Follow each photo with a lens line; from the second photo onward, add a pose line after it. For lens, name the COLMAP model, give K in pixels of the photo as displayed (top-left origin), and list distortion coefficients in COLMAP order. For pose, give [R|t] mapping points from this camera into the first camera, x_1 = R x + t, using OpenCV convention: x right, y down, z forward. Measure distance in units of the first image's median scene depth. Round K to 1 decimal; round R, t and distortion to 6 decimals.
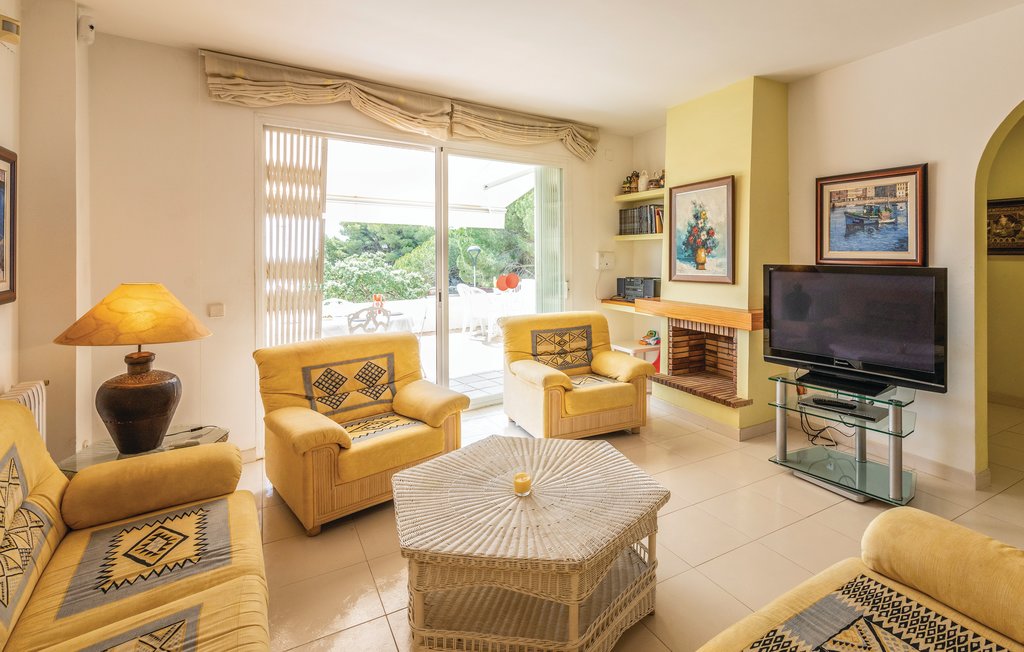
lens RADIAL K [[507.1, 0, 586.6], [0, 507.1, 251.9], [0, 0, 1]] dist [-0.001503, -0.000694]
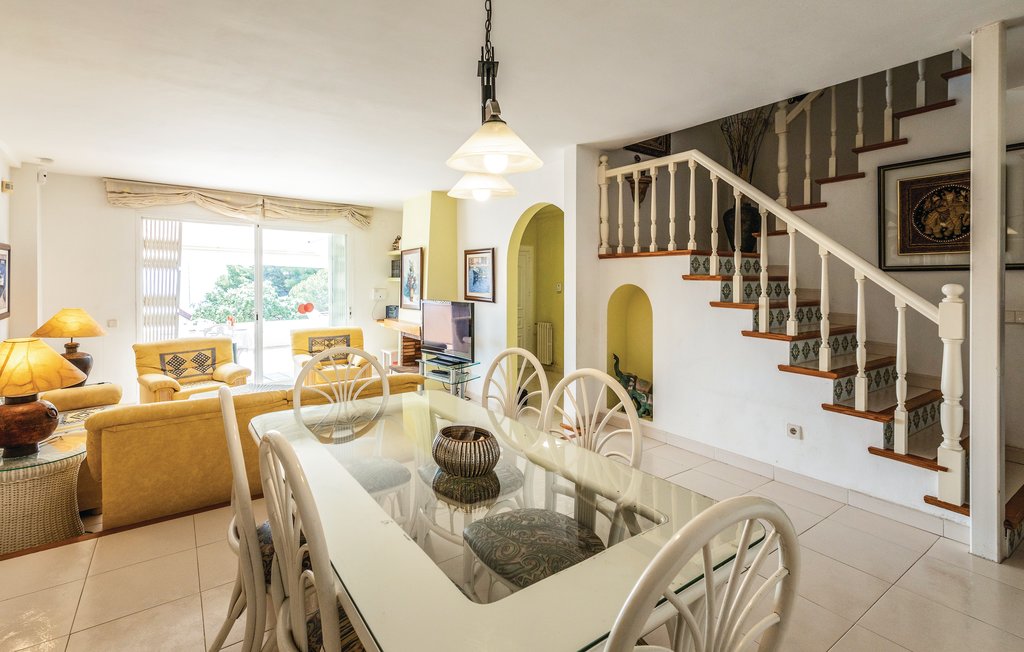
lens RADIAL K [[491.0, 0, 512.5], [0, 491.0, 281.9], [0, 0, 1]] dist [0.000072, 0.000465]
pose [[0.999293, 0.006513, 0.037015, 0.503227], [-0.006795, 0.999949, 0.007502, -0.044285], [-0.036964, -0.007749, 0.999287, -0.642210]]
